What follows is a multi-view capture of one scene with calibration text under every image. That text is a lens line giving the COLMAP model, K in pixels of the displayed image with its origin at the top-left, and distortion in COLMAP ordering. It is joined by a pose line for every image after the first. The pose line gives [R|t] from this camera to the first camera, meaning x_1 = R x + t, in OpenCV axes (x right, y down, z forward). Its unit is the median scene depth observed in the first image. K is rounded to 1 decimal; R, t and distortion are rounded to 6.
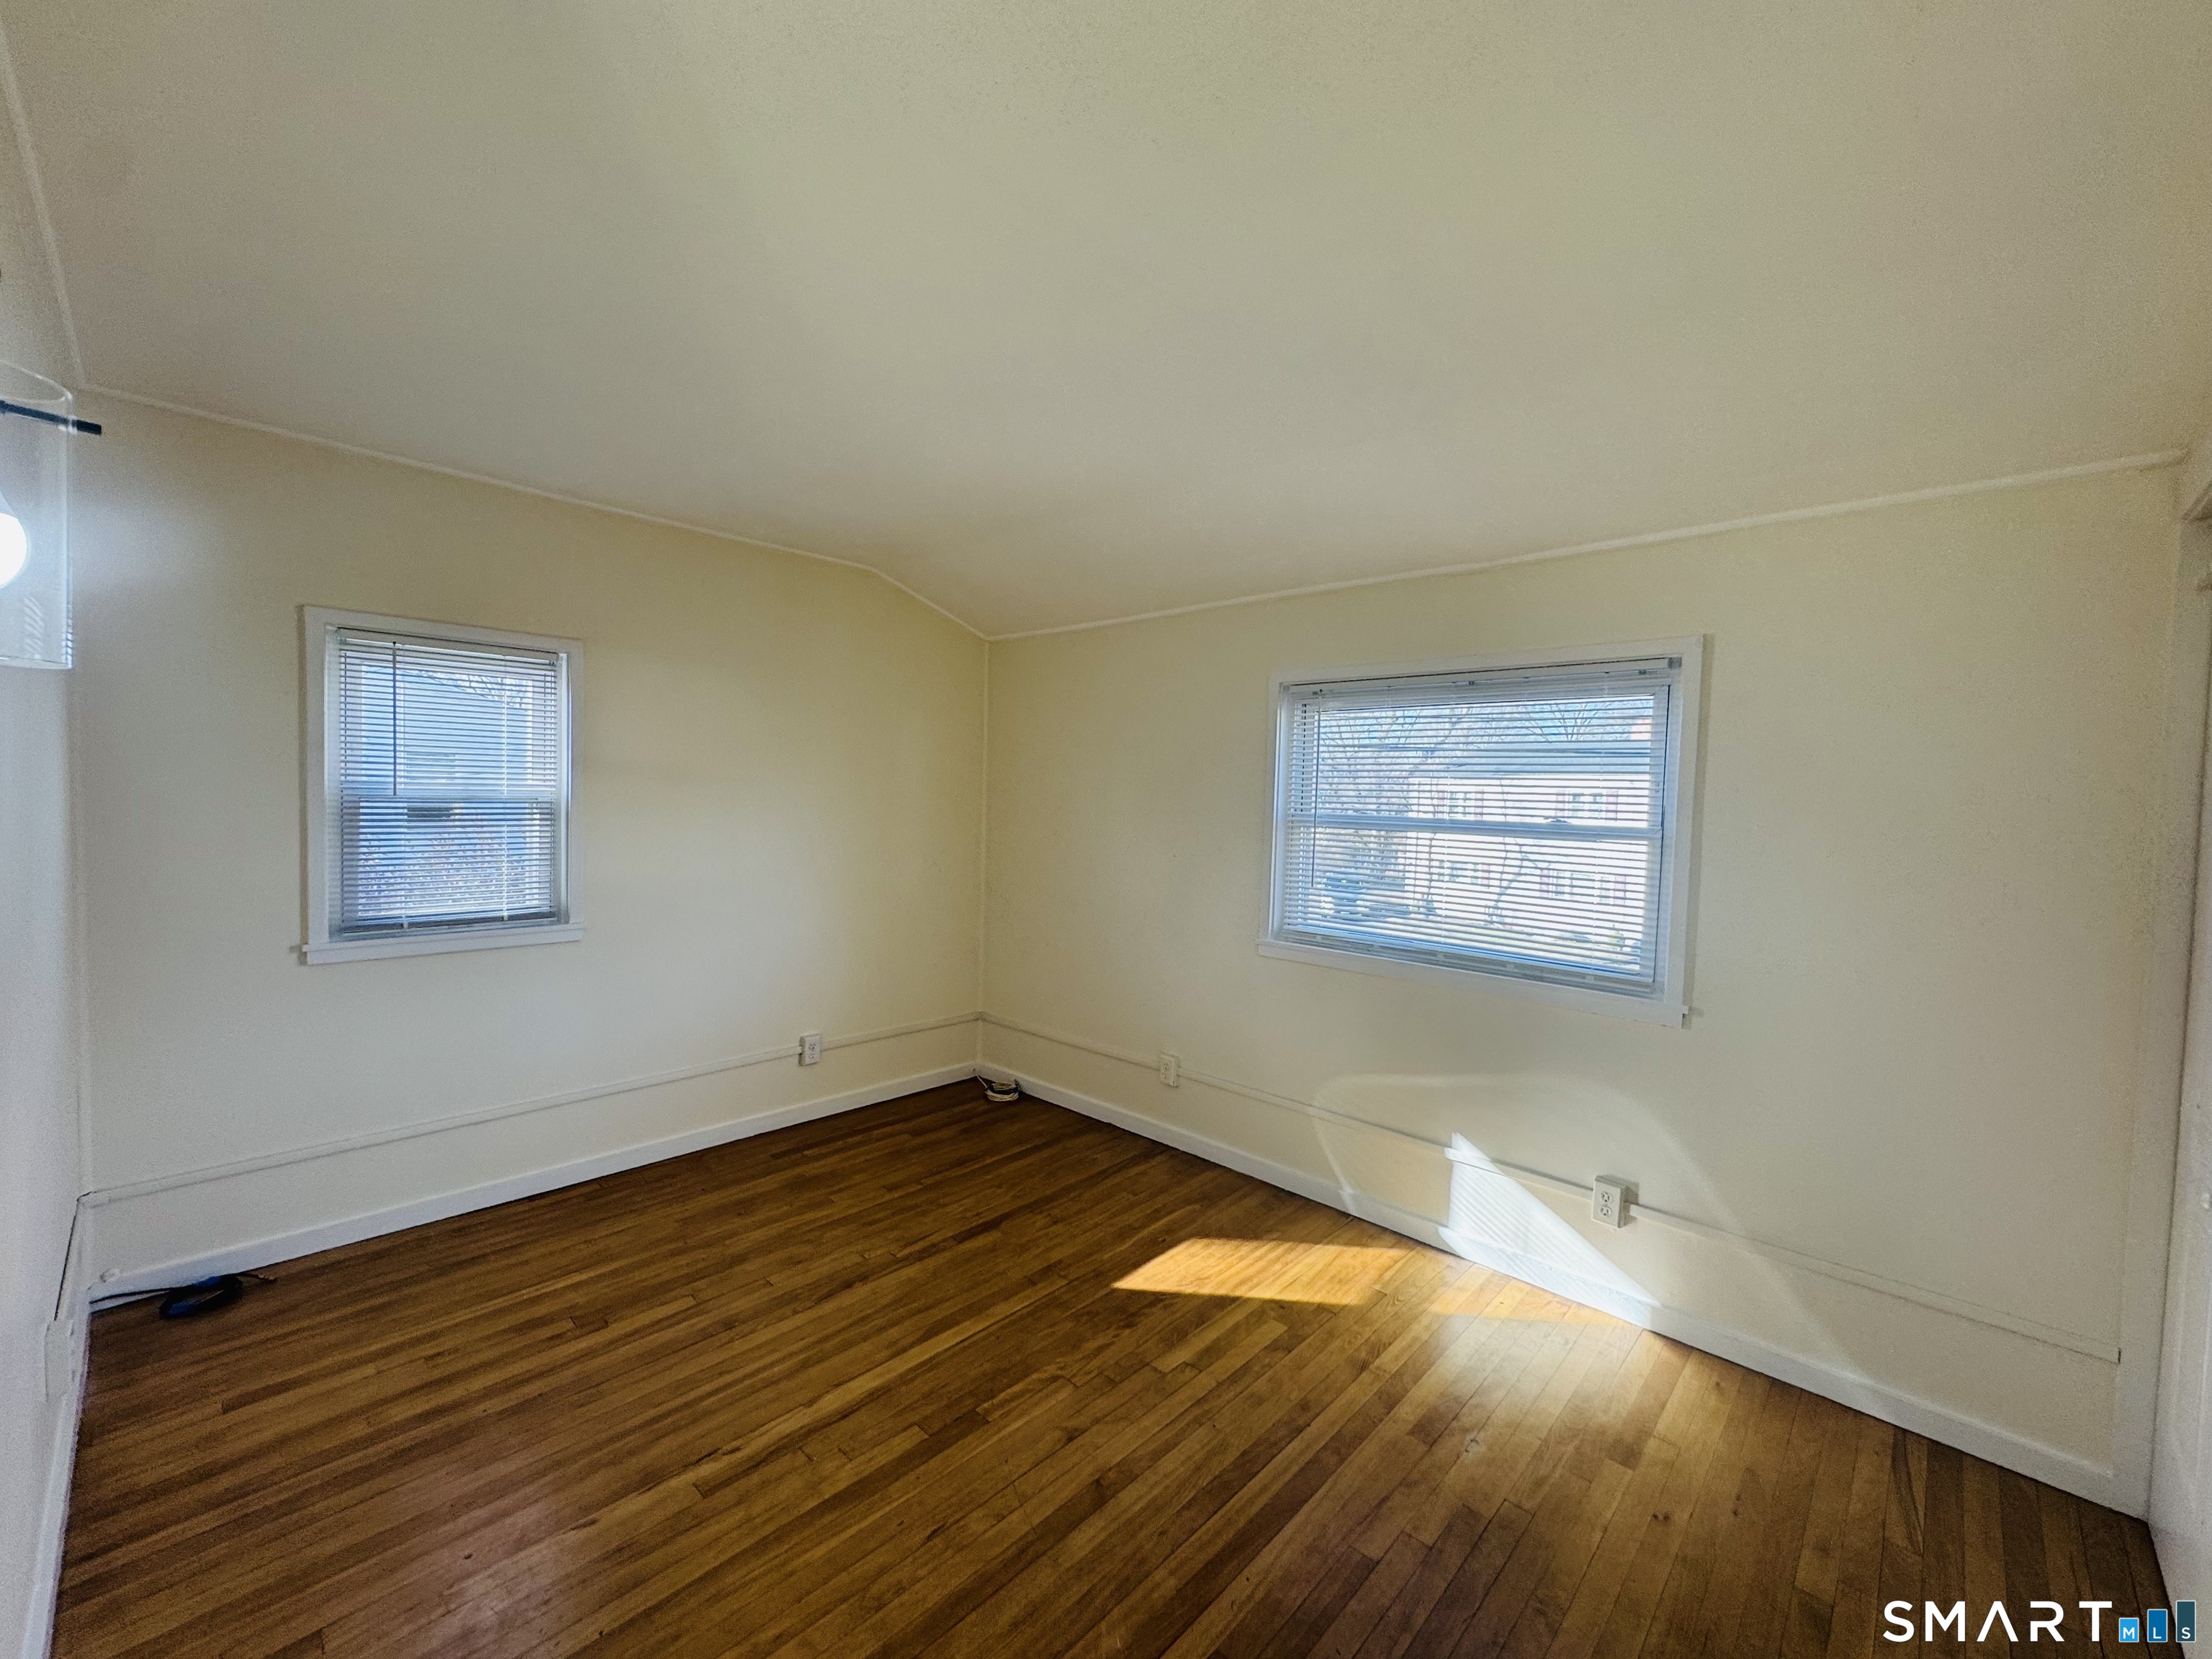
lens RADIAL K [[884.3, 0, 1103.7], [0, 884.3, 828.0], [0, 0, 1]] dist [-0.010928, 0.001126]
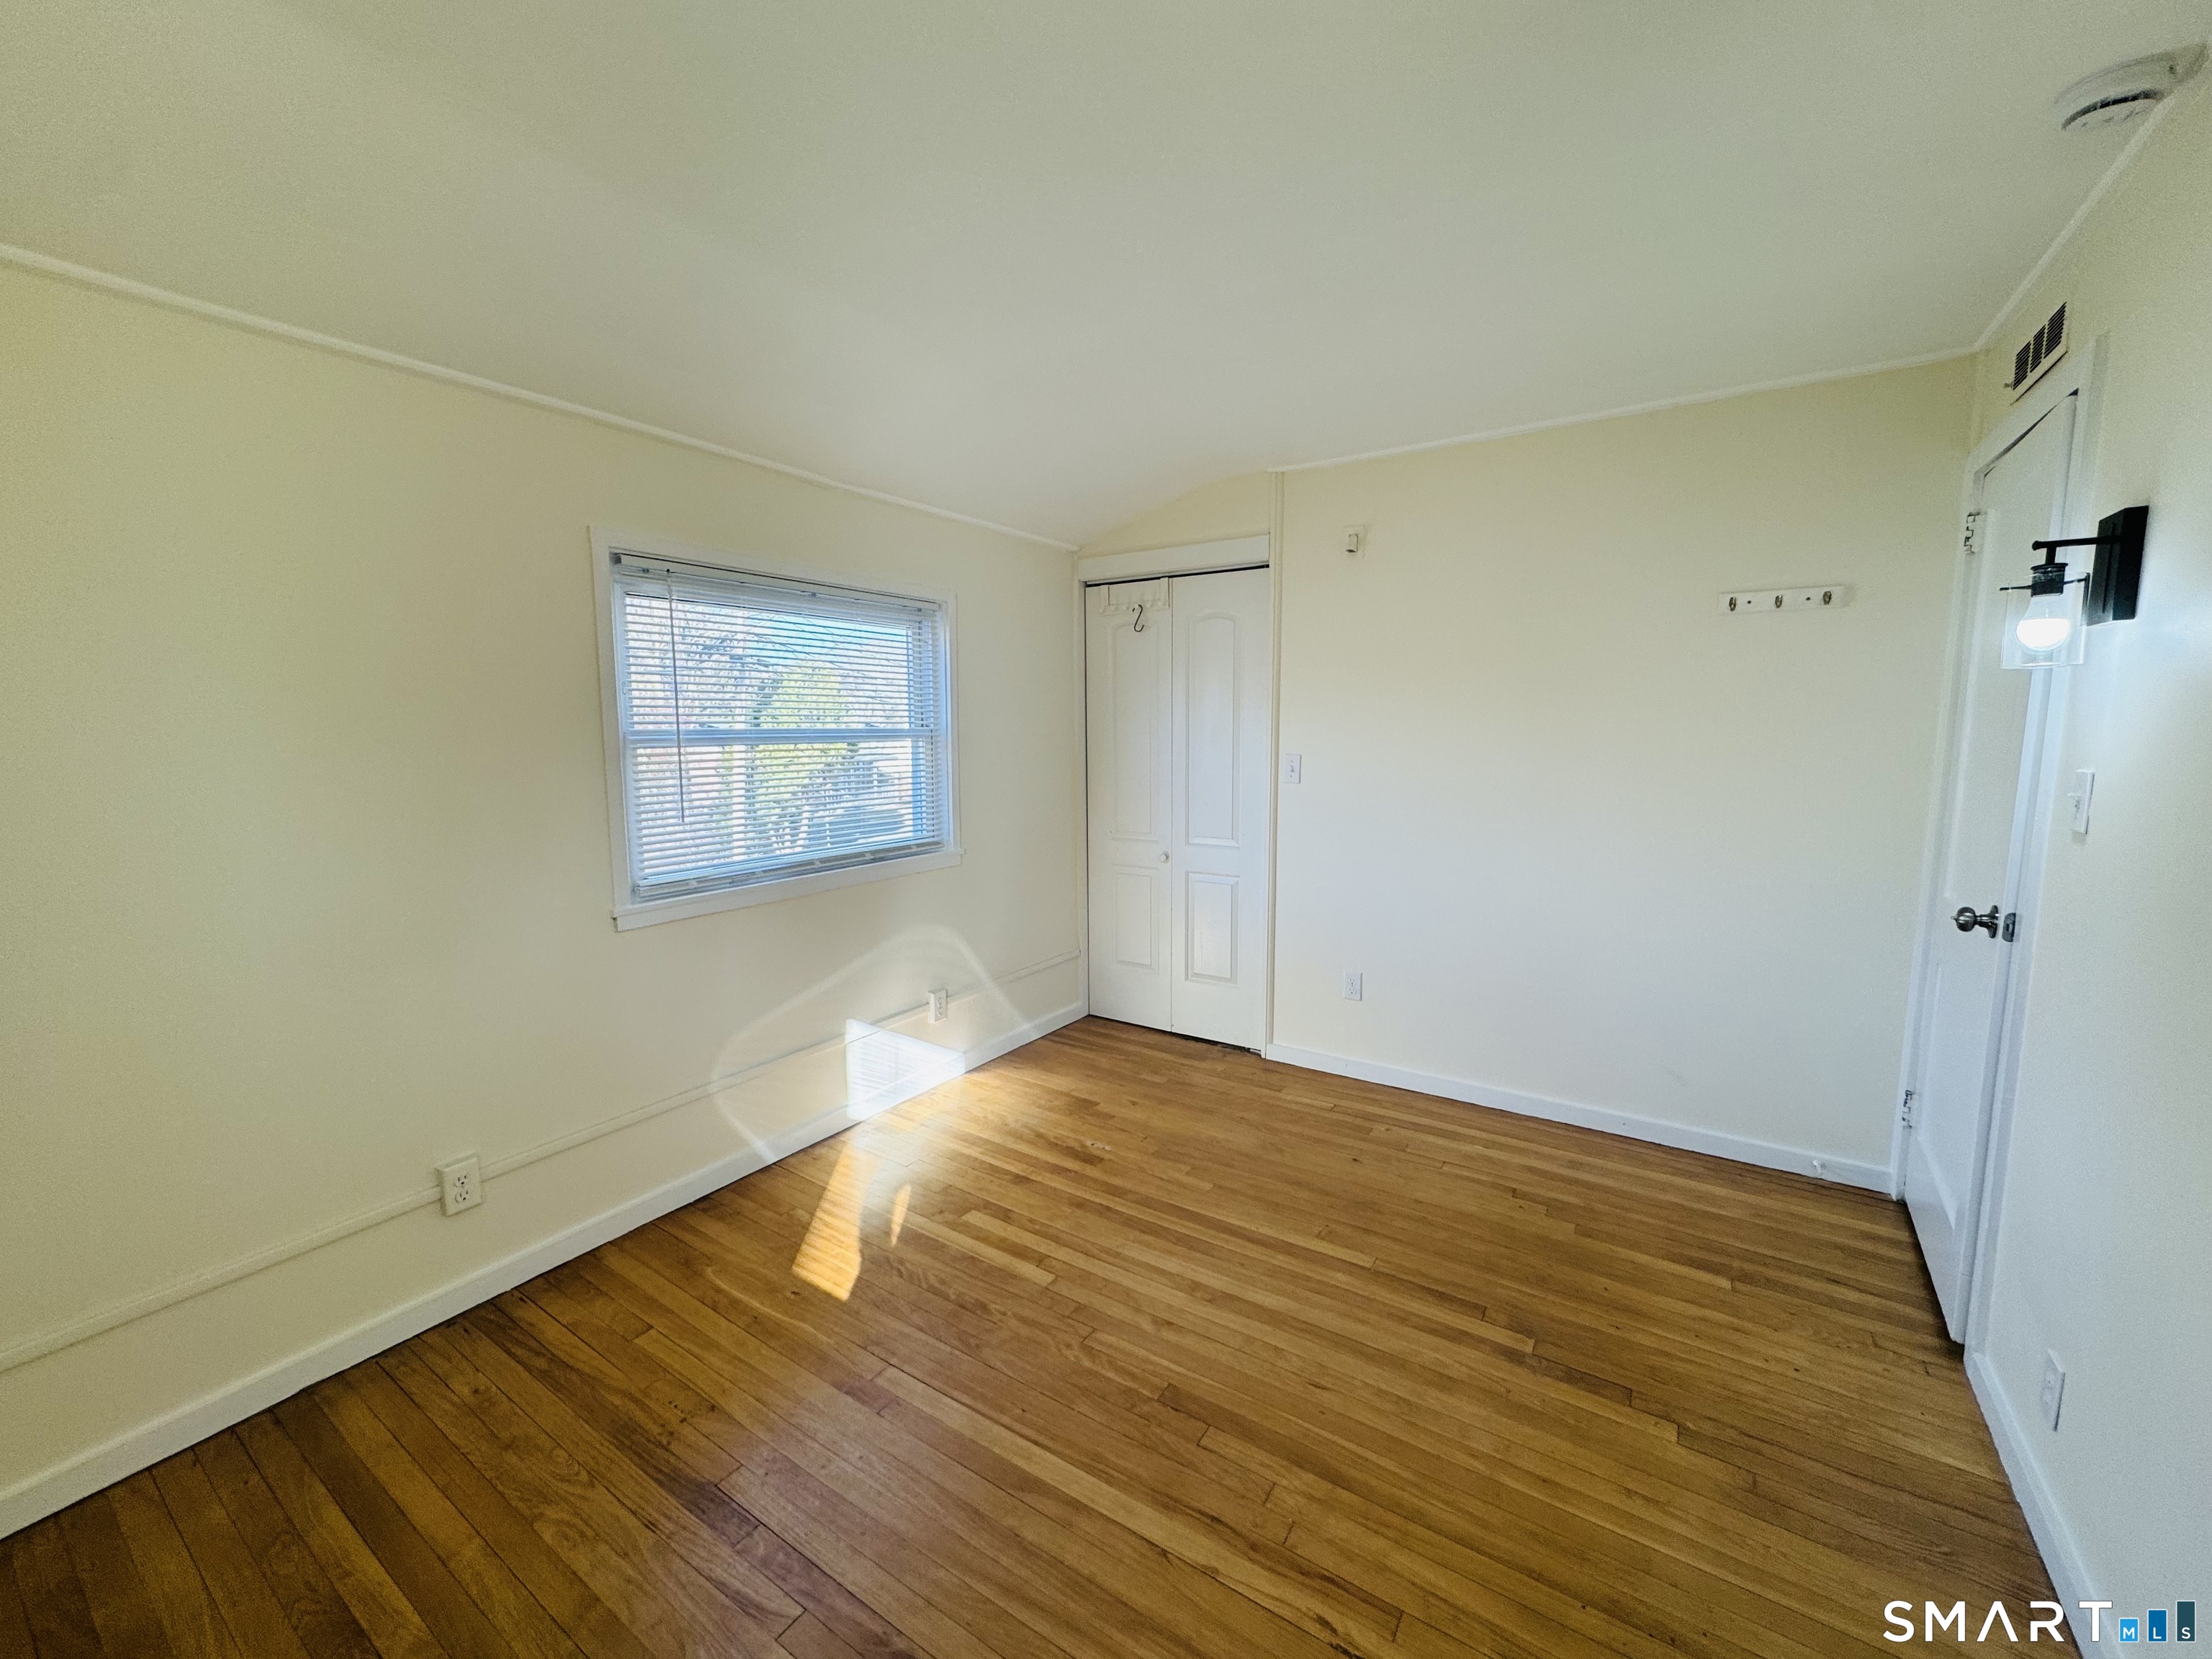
lens RADIAL K [[884.3, 0, 1103.7], [0, 884.3, 828.0], [0, 0, 1]] dist [-0.010928, 0.001126]
pose [[-0.177601, -0.142547, 0.973724, -0.794692], [0.039459, 0.987626, 0.151780, -0.044354], [-0.983311, 0.065379, -0.169779, 1.001417]]
